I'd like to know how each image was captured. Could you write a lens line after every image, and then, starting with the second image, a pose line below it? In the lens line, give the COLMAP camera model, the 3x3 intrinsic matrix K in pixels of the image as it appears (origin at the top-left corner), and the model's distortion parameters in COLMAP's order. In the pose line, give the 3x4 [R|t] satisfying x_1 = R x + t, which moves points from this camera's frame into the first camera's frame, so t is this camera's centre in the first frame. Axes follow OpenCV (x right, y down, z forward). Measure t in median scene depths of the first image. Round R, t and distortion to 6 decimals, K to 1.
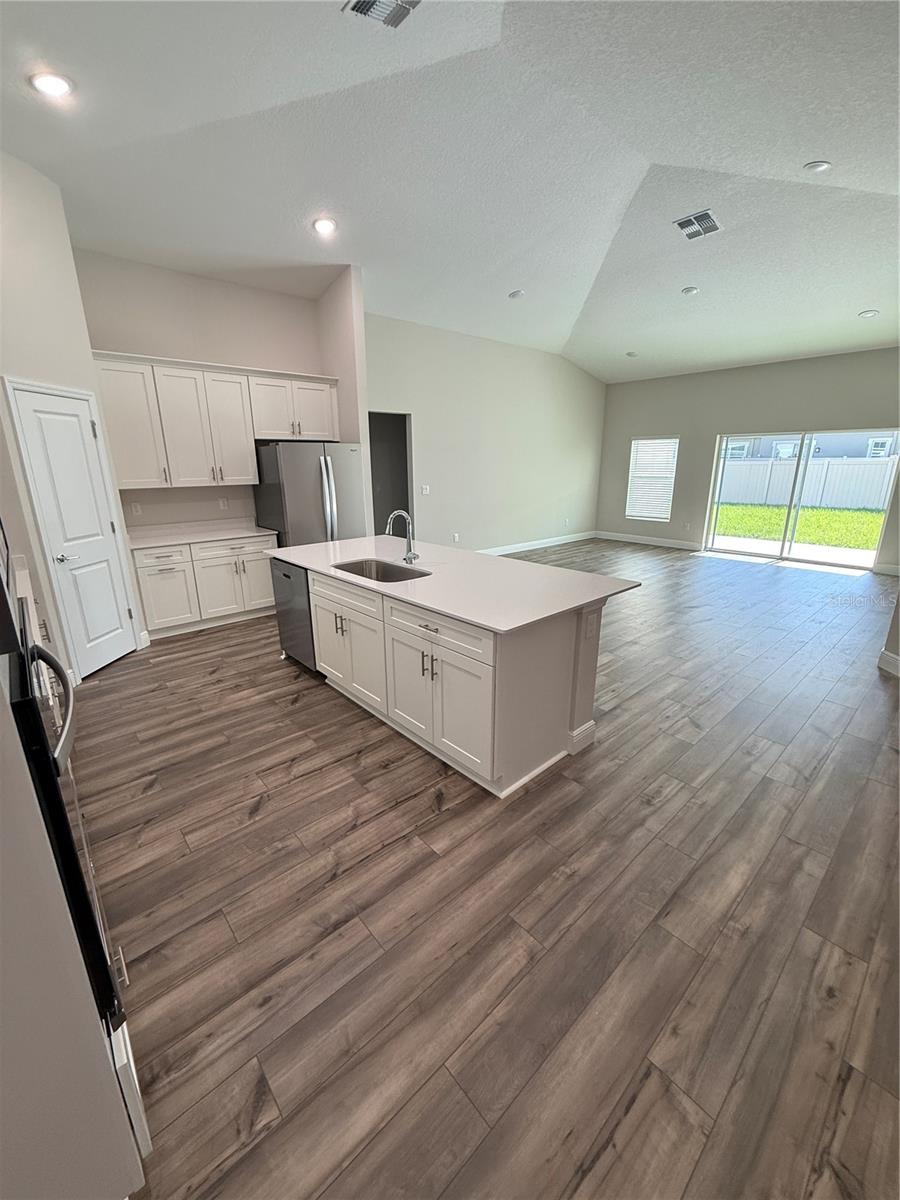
lens RADIAL K [[477.3, 0, 452.2], [0, 477.3, 596.2], [0, 0, 1]] dist [0.000089, 0.000115]
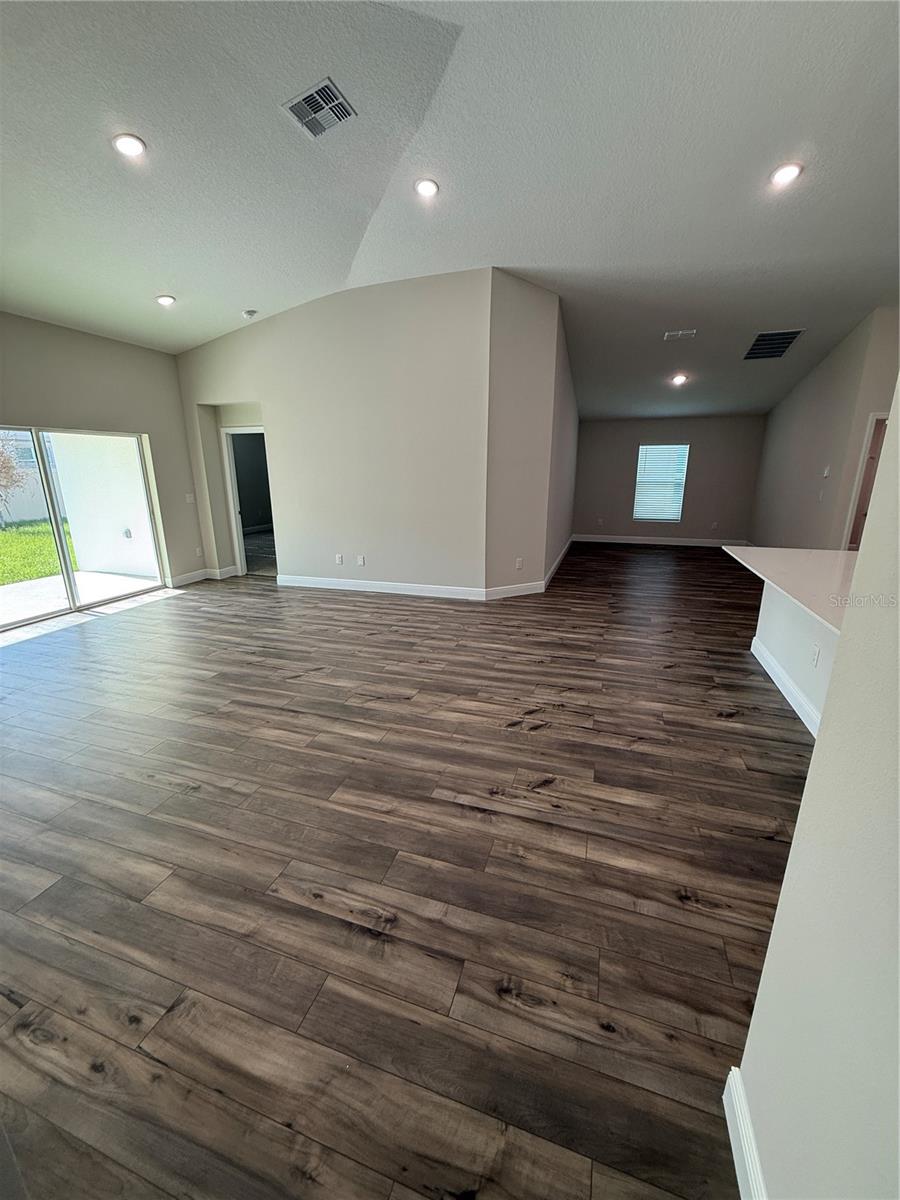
lens RADIAL K [[481.9, 0, 449.5], [0, 481.9, 598.0], [0, 0, 1]] dist [0.000579, 0.000013]
pose [[-0.490162, -0.220183, 0.843362, -0.319190], [0.248289, 0.892211, 0.377242, -0.431873], [-0.835520, 0.394308, -0.382659, 1.546802]]
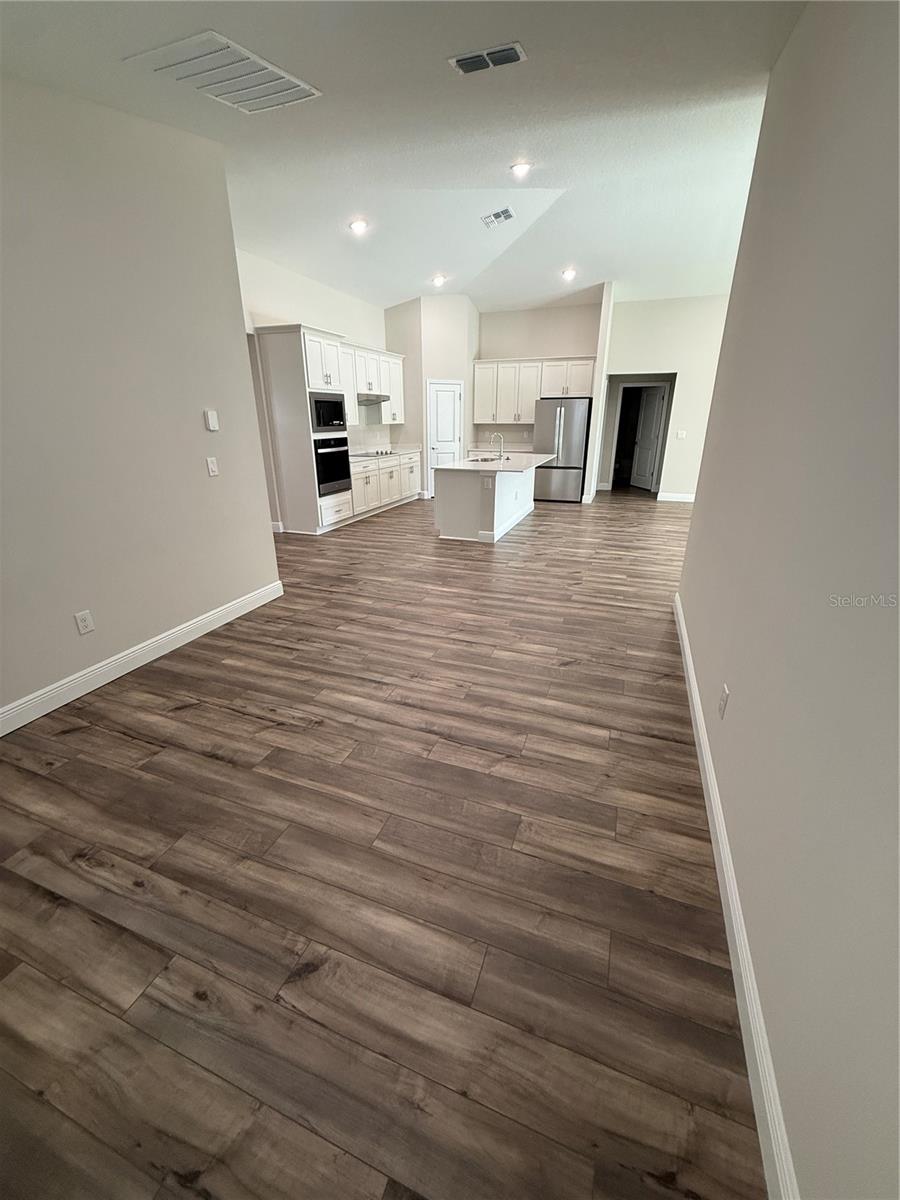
lens RADIAL K [[481.9, 0, 449.5], [0, 481.9, 598.0], [0, 0, 1]] dist [0.000579, 0.000013]
pose [[0.459458, 0.316861, -0.829757, 1.402802], [-0.242689, 0.943438, 0.225890, 0.064993], [0.854401, 0.097586, 0.510369, -0.170485]]
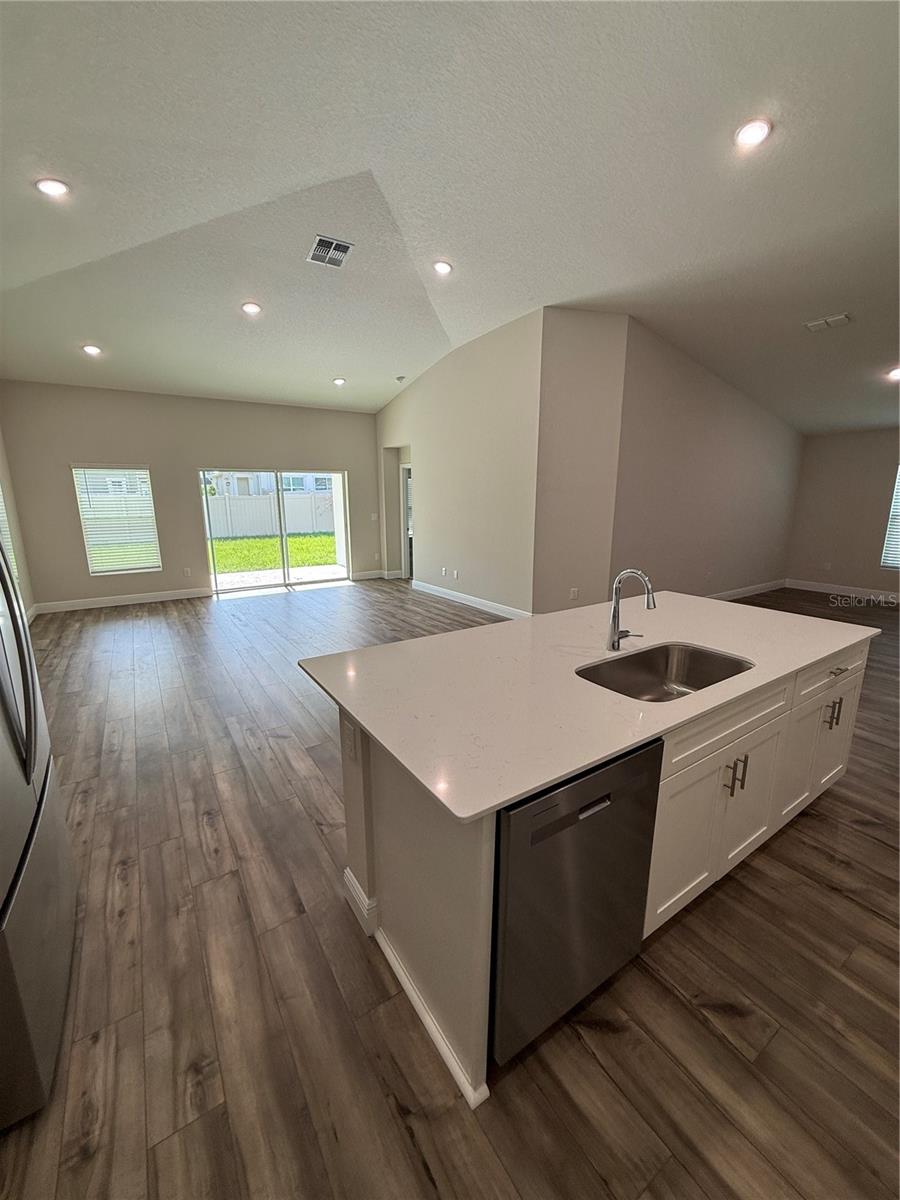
lens RADIAL K [[480.0, 0, 442.1], [0, 480.0, 596.7], [0, 0, 1]] dist [0.003430, 0.000315]
pose [[0.161442, -0.201588, 0.966074, -0.584452], [0.274509, 0.949456, 0.152247, -0.234345], [-0.947935, 0.240617, 0.208619, 0.849593]]
